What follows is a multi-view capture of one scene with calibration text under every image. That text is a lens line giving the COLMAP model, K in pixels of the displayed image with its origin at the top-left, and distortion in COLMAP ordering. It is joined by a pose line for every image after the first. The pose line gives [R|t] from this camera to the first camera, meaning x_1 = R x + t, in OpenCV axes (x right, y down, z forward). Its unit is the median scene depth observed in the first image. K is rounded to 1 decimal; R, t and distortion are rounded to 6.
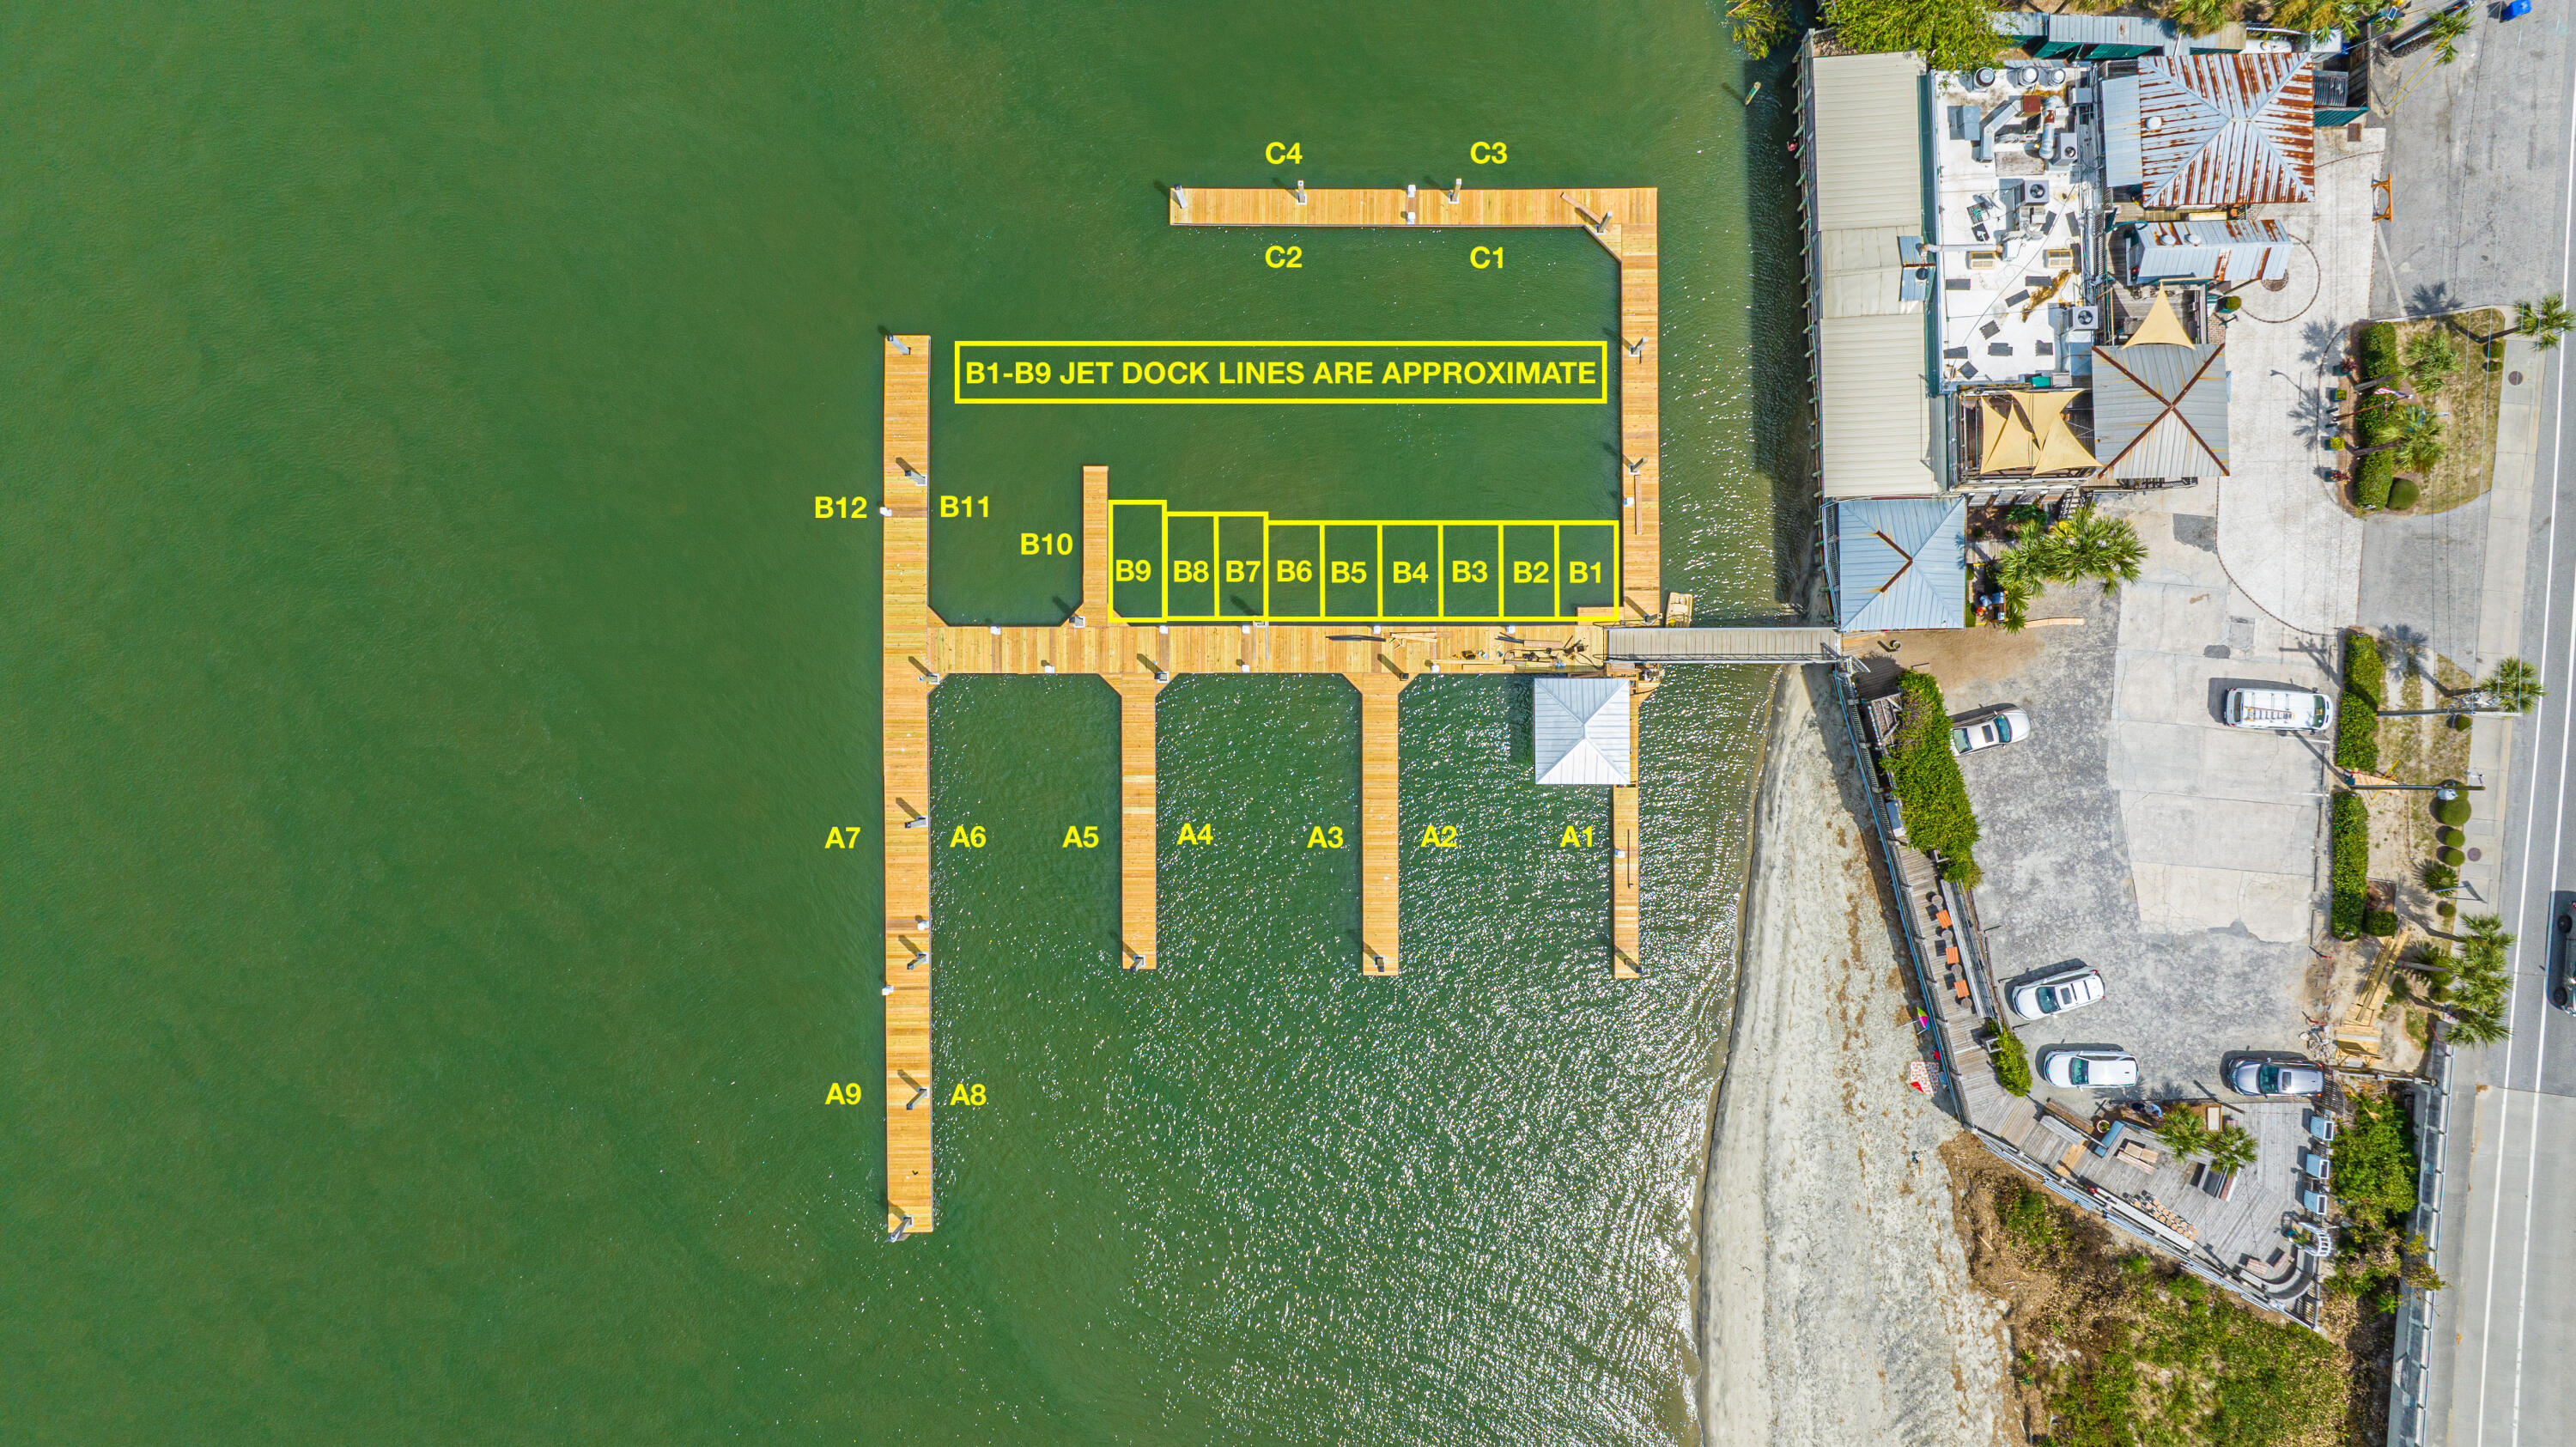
lens RADIAL K [[1734.3, 0, 1280.9], [0, 1734.3, 731.8], [0, 0, 1]] dist [0.000749, -0.004474]
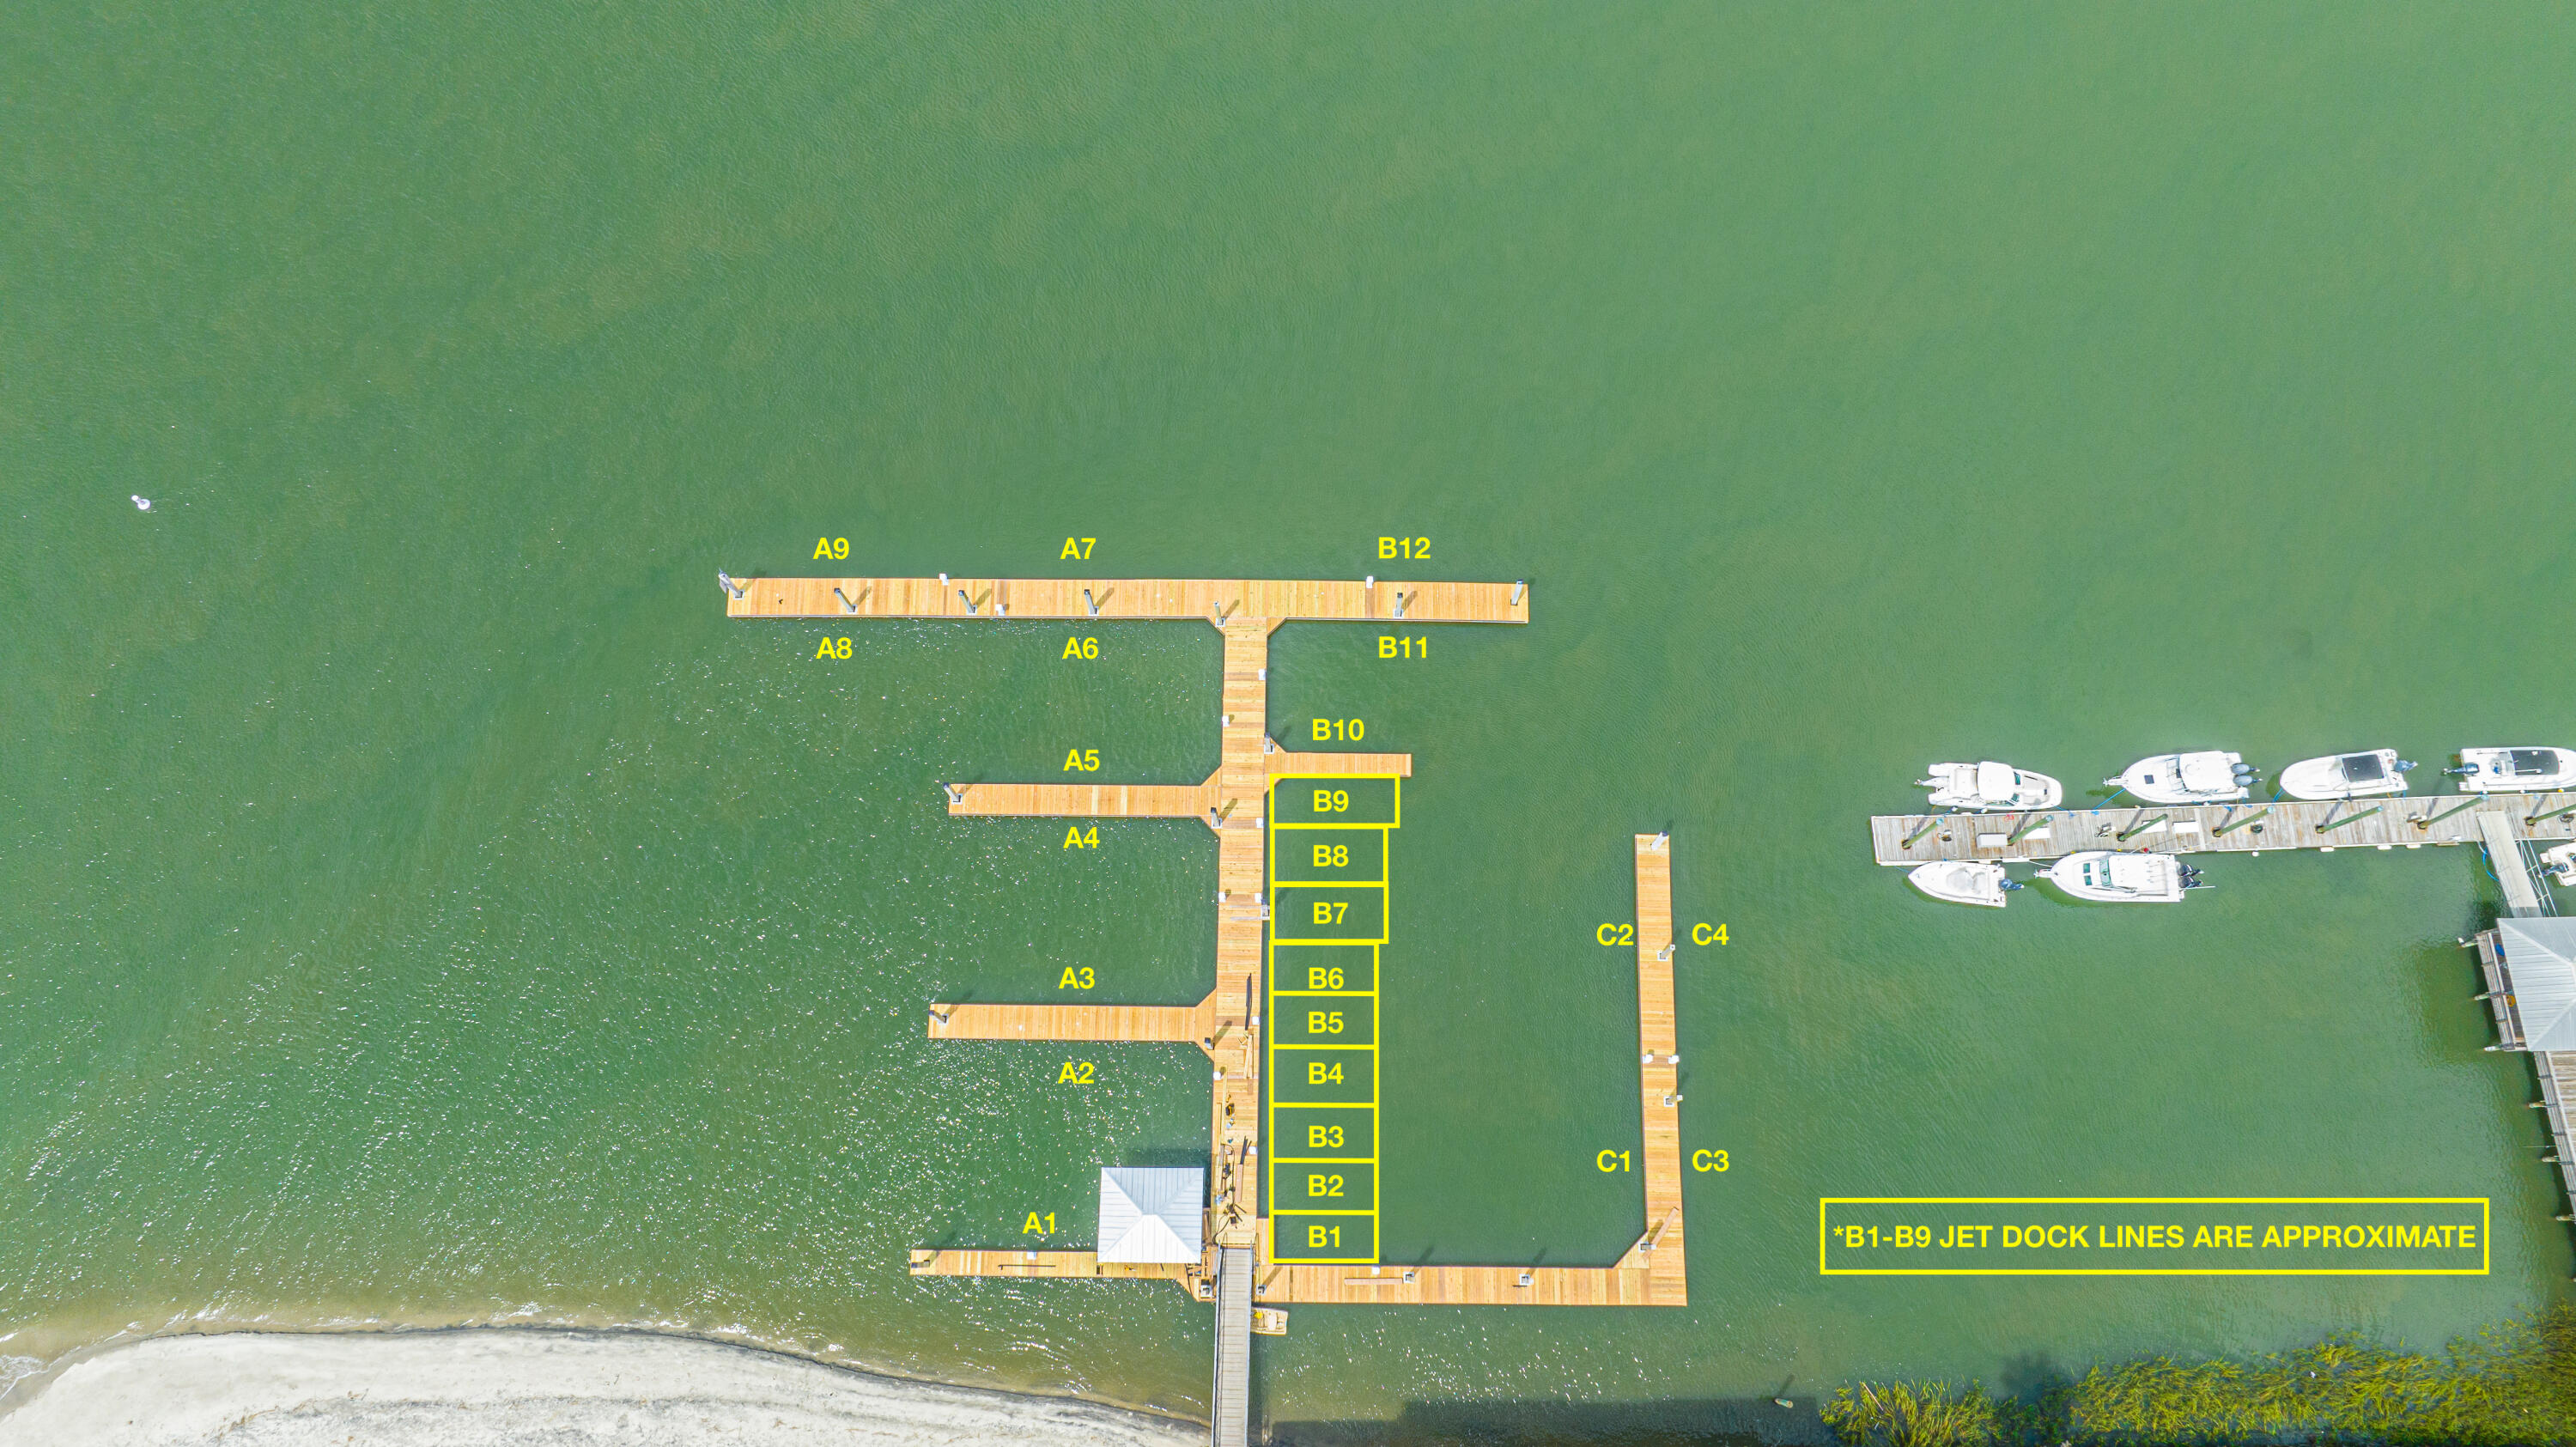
lens RADIAL K [[1734.3, 0, 1284.6], [0, 1734.3, 720.9], [0, 0, 1]] dist [0.000749, -0.004474]
pose [[-0.023335, 0.993342, -0.112814, -0.011558], [-0.997174, -0.031187, -0.068345, 0.002509], [-0.071409, 0.110901, 0.991263, -0.104181]]
